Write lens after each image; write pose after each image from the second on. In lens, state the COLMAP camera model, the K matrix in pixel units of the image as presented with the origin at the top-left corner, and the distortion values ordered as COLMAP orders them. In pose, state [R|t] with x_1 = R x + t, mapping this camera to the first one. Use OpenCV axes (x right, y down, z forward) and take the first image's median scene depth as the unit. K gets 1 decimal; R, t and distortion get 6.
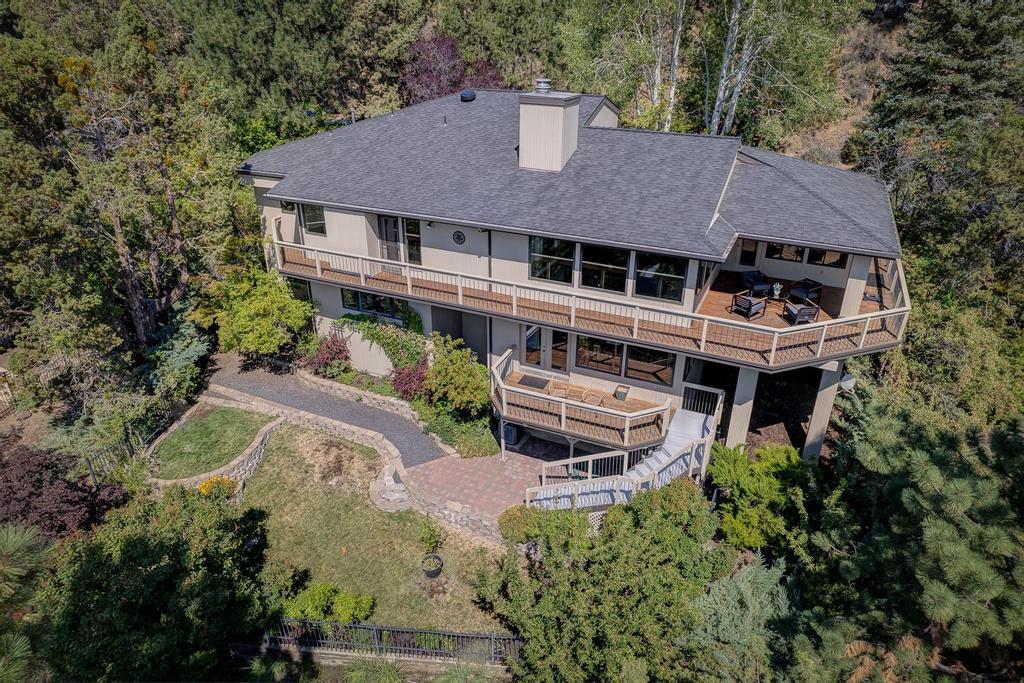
lens RADIAL K [[673.6, 0, 512.0], [0, 673.6, 341.5], [0, 0, 1]] dist [-0.082963, 0.080995]
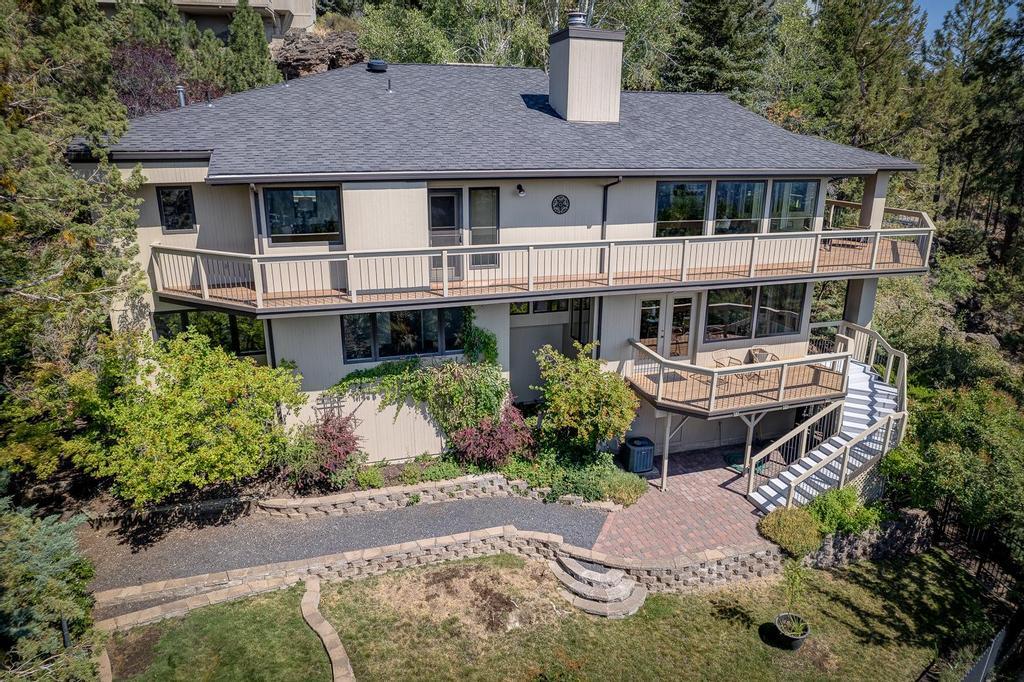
lens RADIAL K [[673.6, 0, 512.0], [0, 673.6, 341.0], [0, 0, 1]] dist [-0.082963, 0.080995]
pose [[0.748680, -0.205321, 0.630335, -0.575827], [0.299267, 0.953108, -0.044995, 0.002623], [-0.591539, 0.222325, 0.775018, 0.494327]]
